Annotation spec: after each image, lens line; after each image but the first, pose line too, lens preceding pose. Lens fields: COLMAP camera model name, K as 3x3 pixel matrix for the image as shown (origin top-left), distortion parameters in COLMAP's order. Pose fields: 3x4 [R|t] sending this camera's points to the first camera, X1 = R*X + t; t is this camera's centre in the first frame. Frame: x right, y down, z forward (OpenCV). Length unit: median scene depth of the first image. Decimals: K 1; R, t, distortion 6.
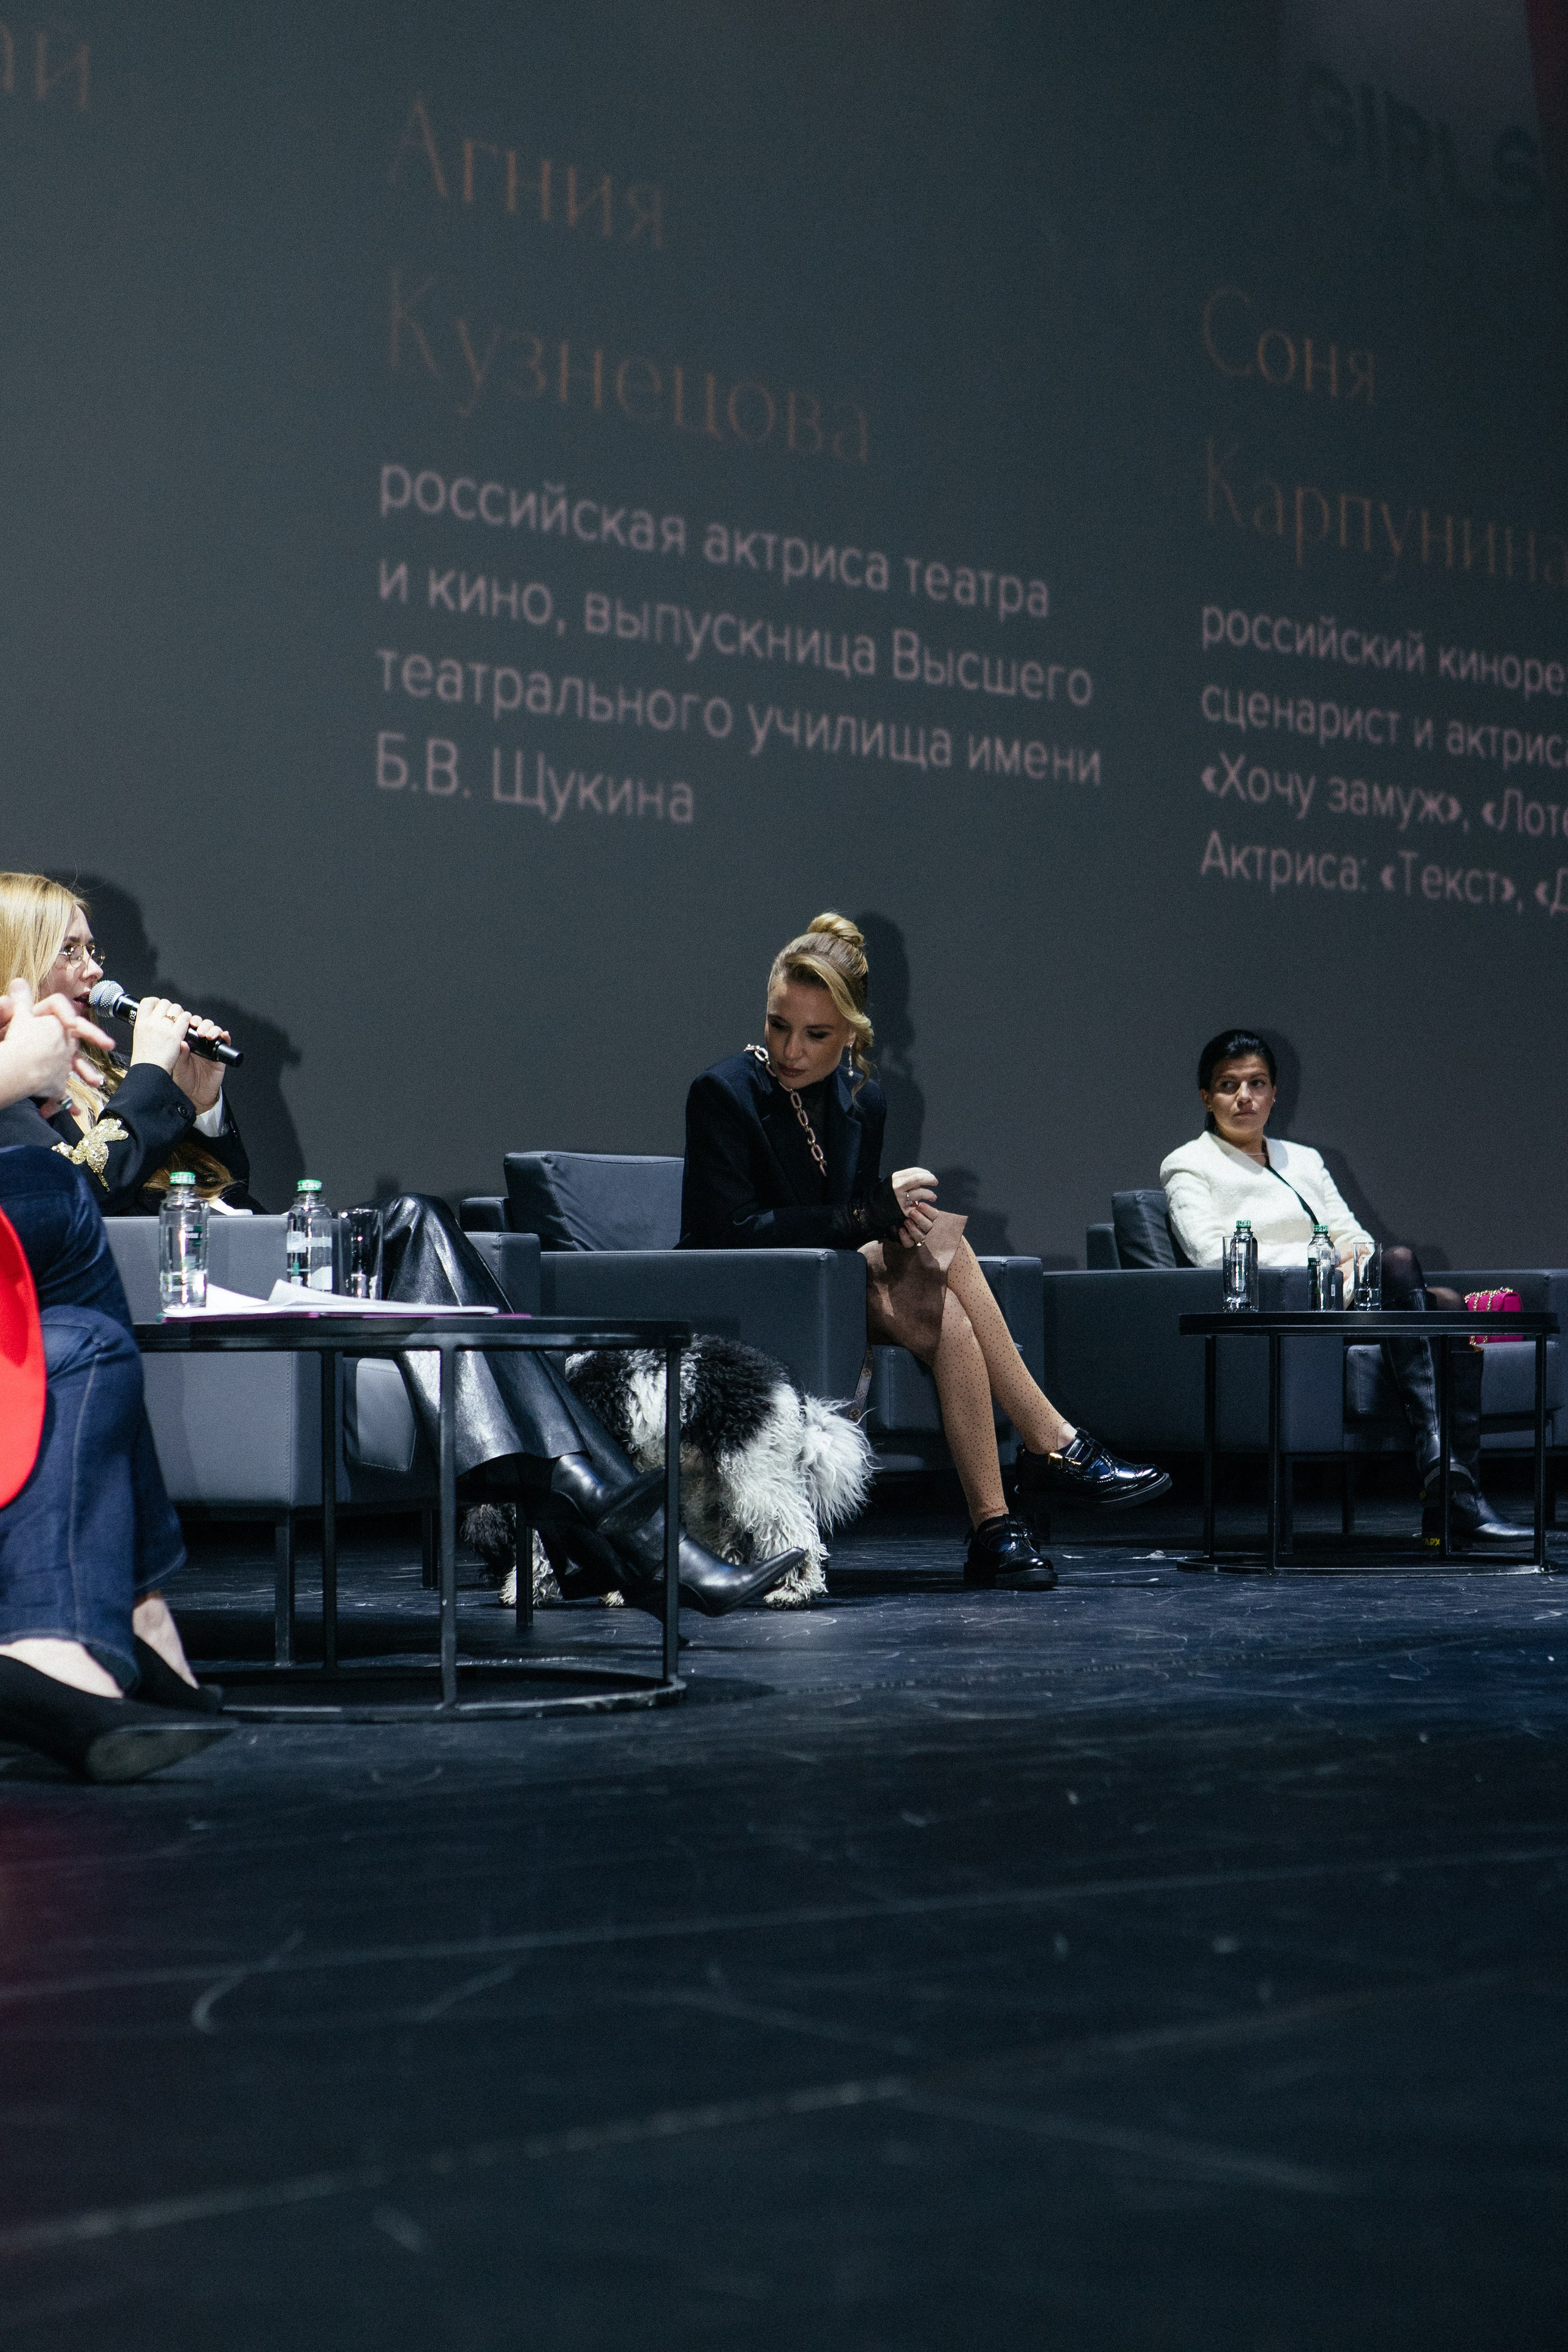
lens RADIAL K [[4771.8, 0, 797.8], [0, 4771.8, 1178.0], [0, 0, 1]] dist [0.092677, 0.000000]
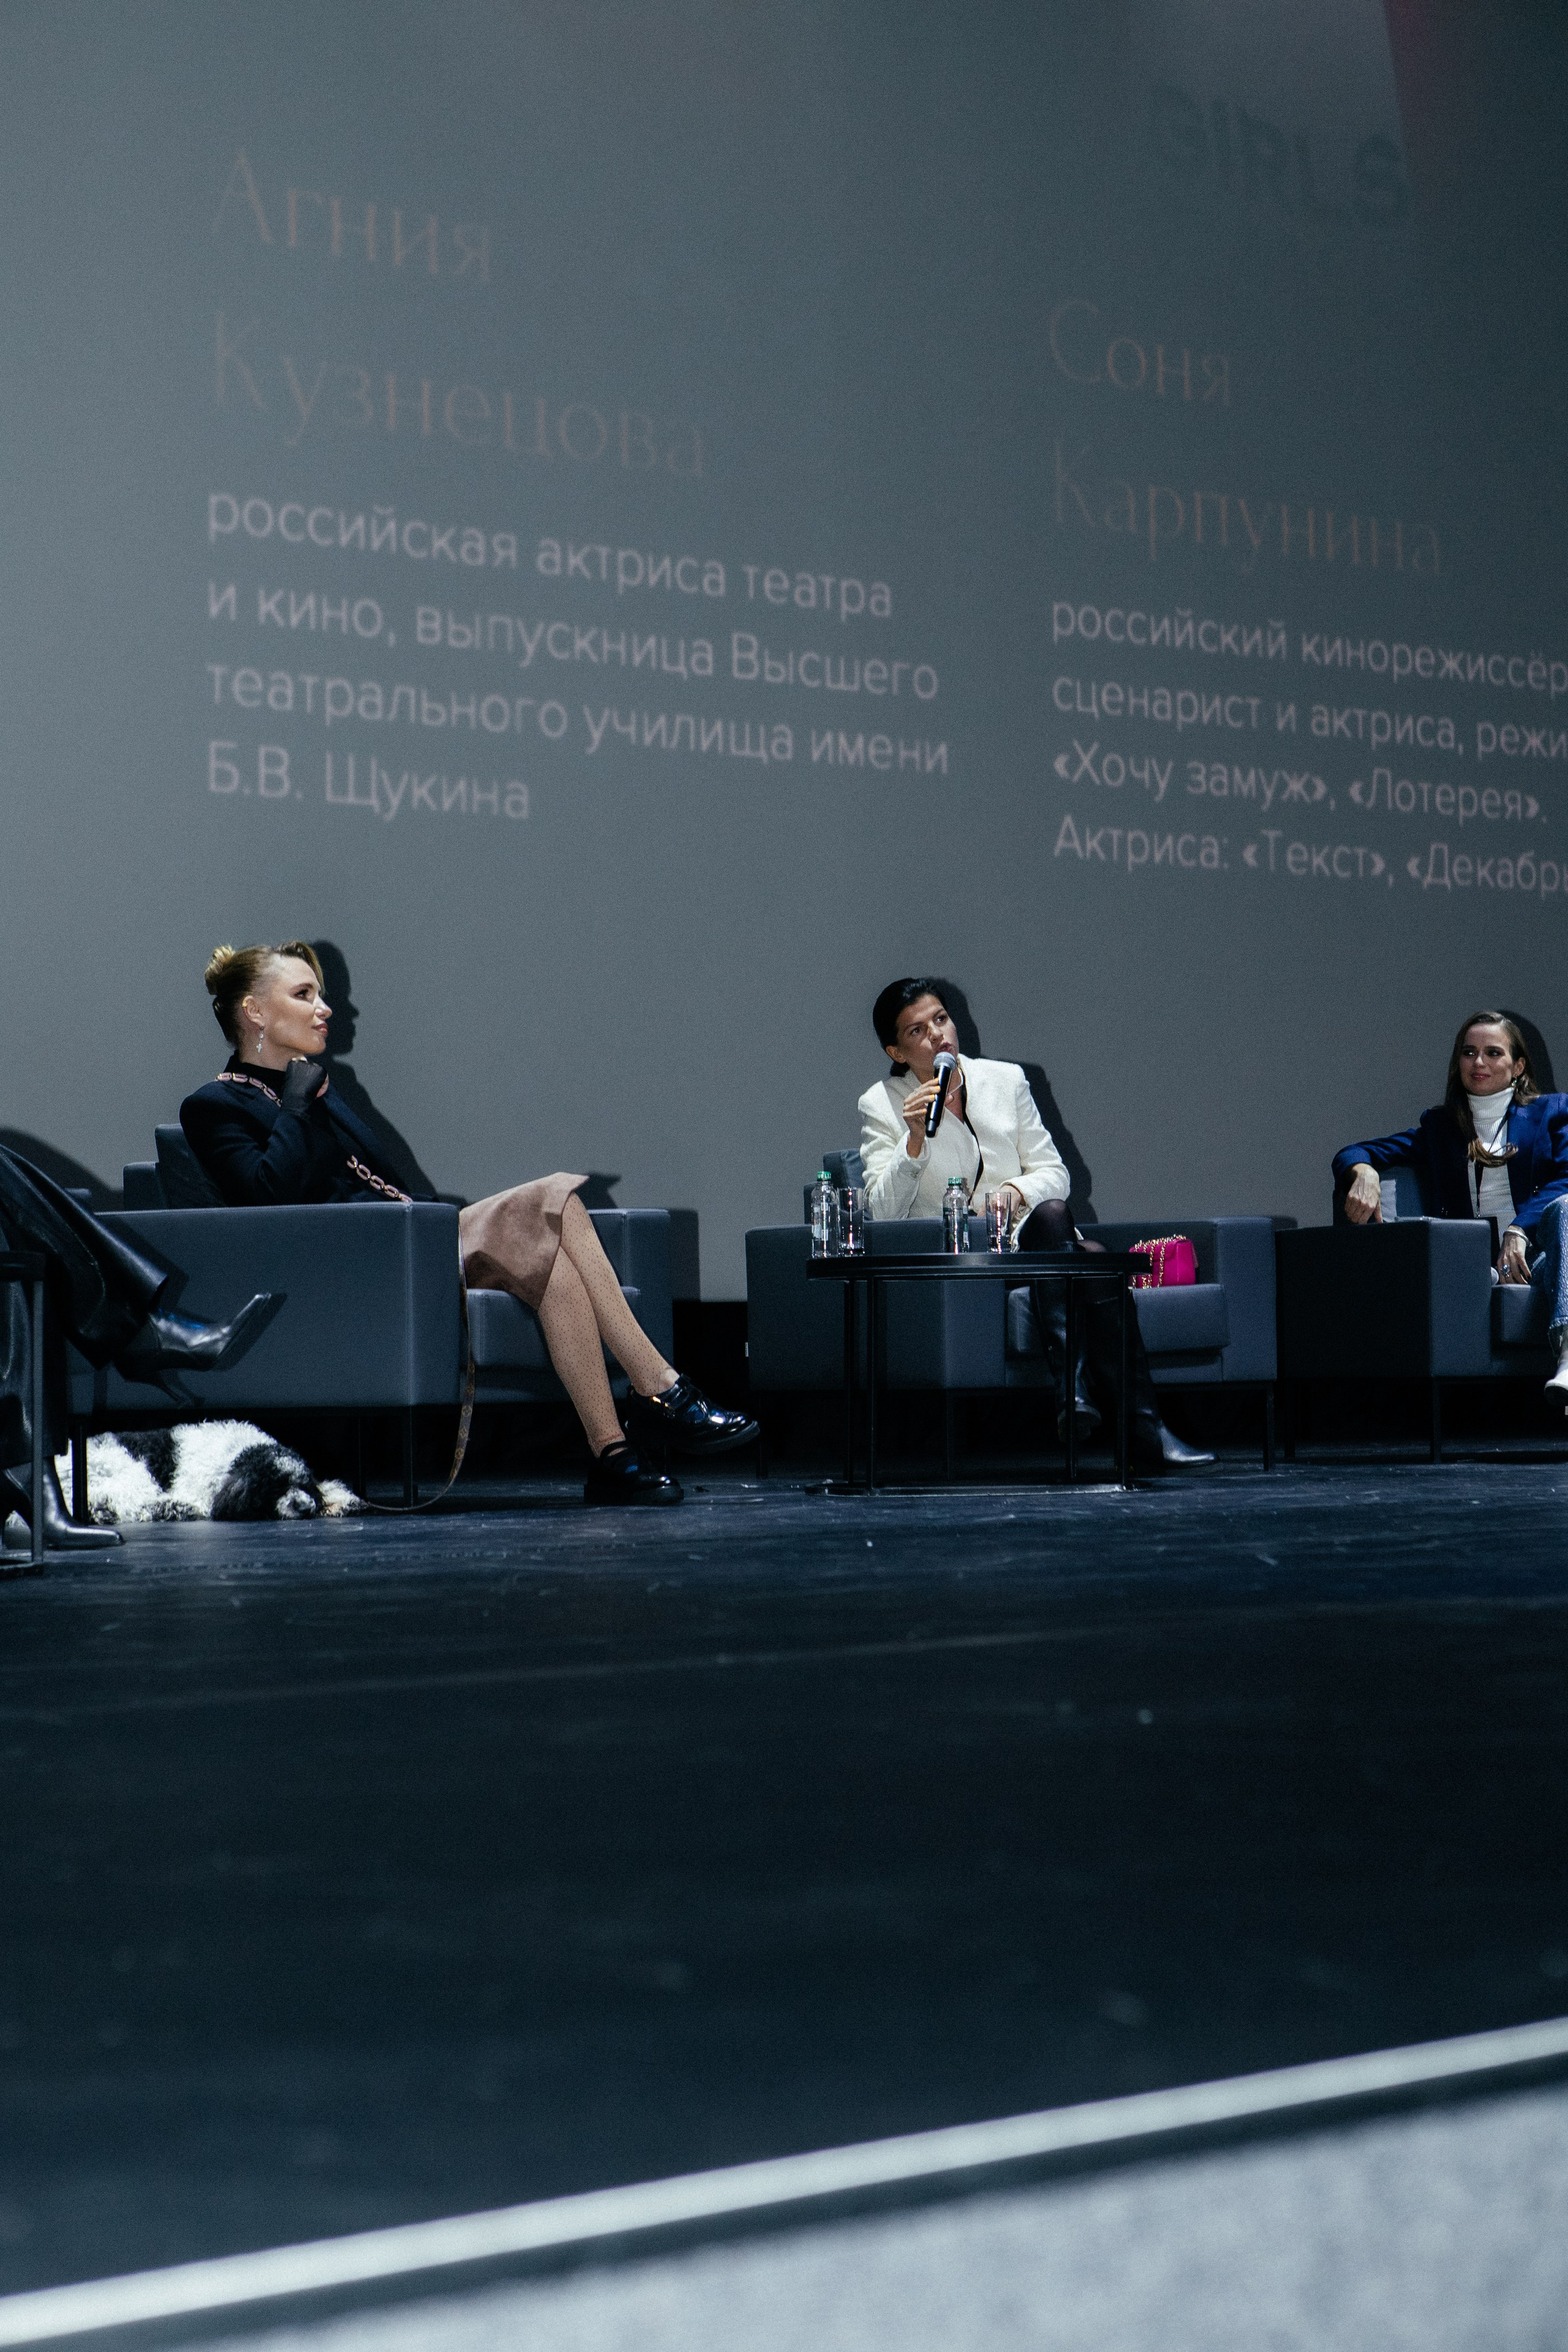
lens RADIAL K [[4771.8, 0, 762.2], [0, 4771.8, 1173.8], [0, 0, 1]] dist [0.092677, 0.000000]
pose [[0.996748, -0.012236, -0.079642, 0.107613], [0.012615, 0.999911, 0.004259, 0.001443], [0.079583, -0.005249, 0.996814, -0.061113]]
